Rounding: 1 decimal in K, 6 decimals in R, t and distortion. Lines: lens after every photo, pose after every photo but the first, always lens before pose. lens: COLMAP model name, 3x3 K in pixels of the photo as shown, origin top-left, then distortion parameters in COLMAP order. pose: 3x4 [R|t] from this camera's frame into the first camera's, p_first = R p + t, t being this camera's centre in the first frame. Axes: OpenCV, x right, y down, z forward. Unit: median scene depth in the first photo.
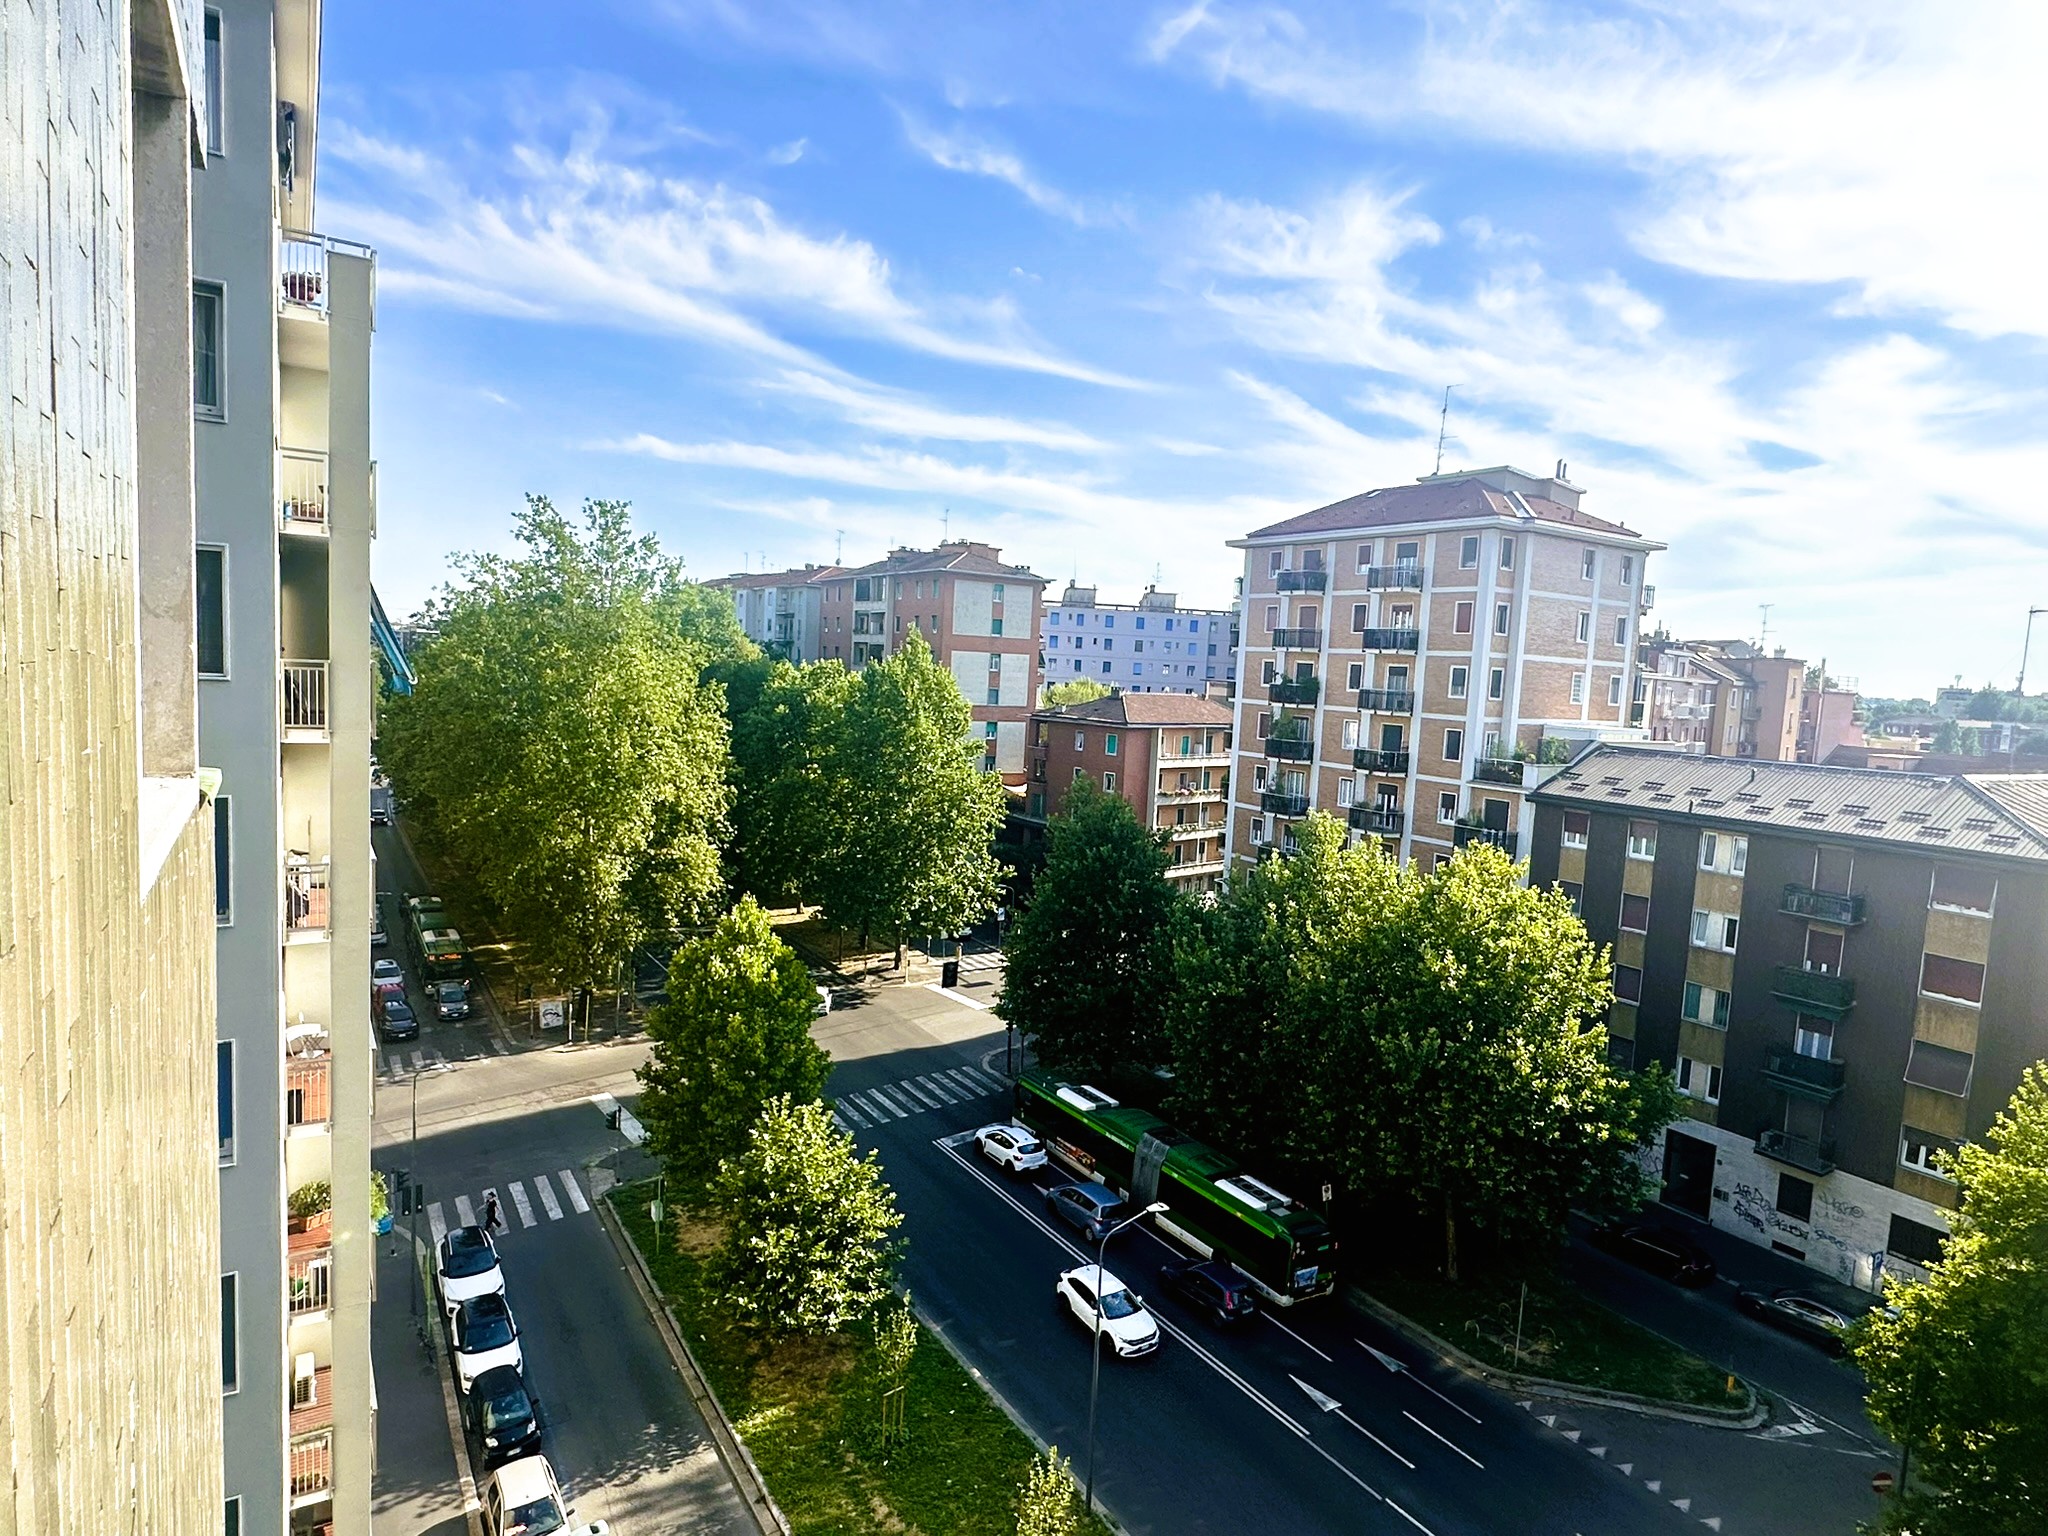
lens RADIAL K [[1154.8, 0, 1019.5], [0, 1154.8, 766.2], [0, 0, 1]] dist [-0.000151, -0.002070]
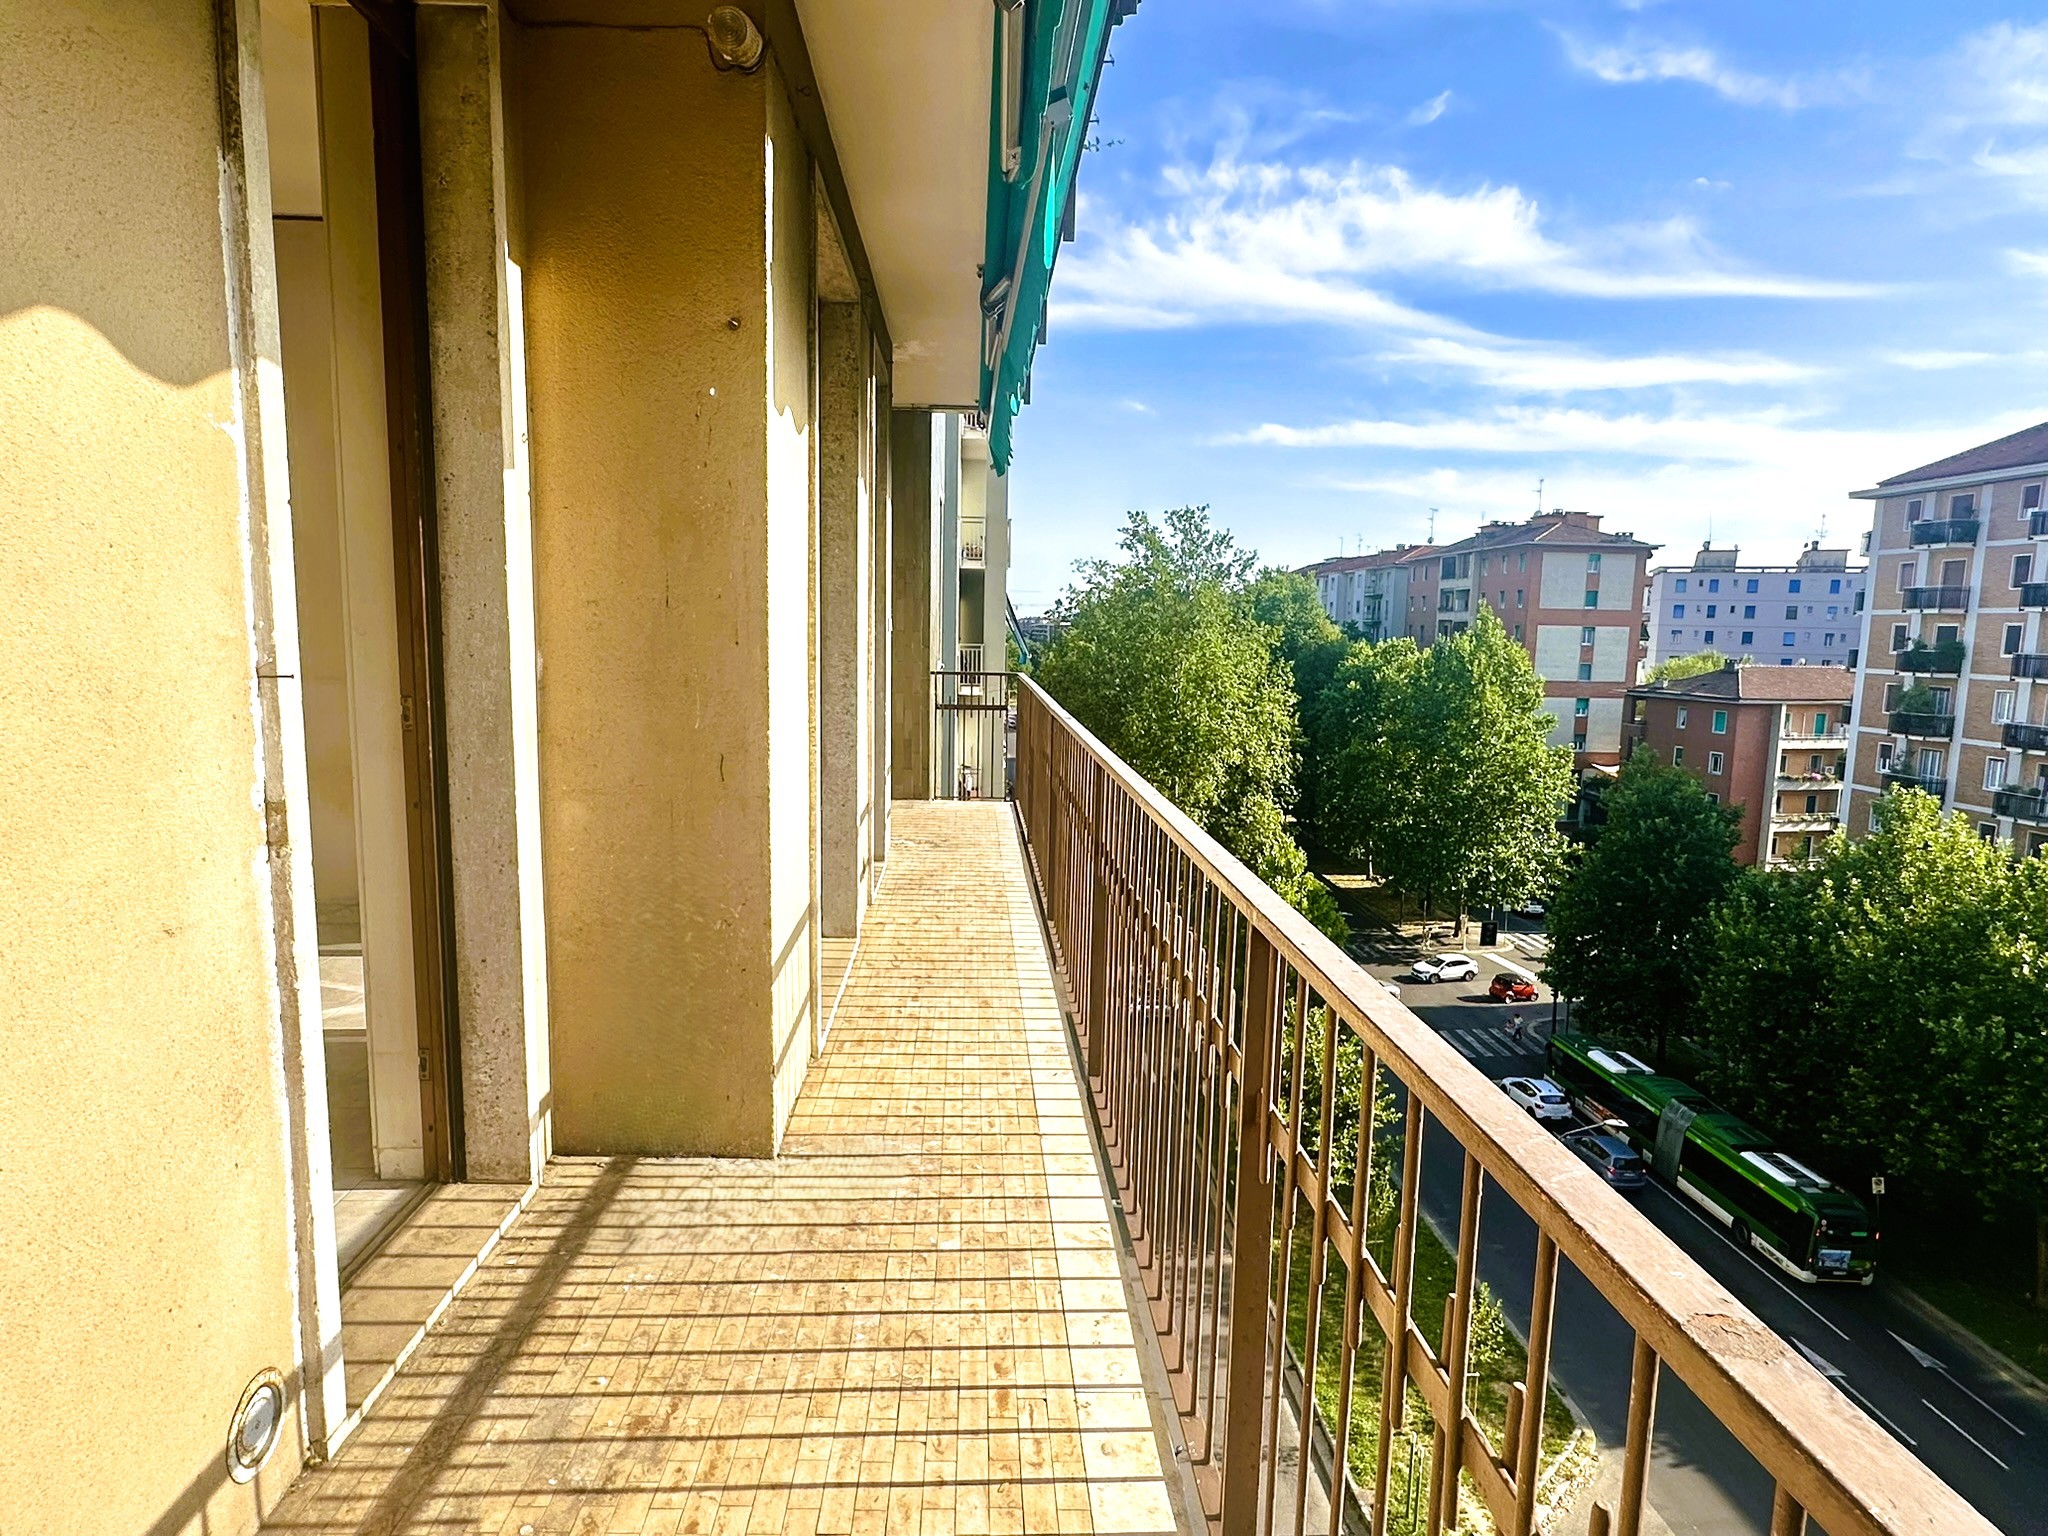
lens RADIAL K [[1154.8, 0, 1019.2], [0, 1154.8, 769.4], [0, 0, 1]] dist [-0.000151, -0.002070]
pose [[0.868160, 0.027356, -0.495530, 0.079010], [-0.019027, 0.999580, 0.021848, 0.014582], [0.495920, -0.009539, 0.868316, -0.115478]]
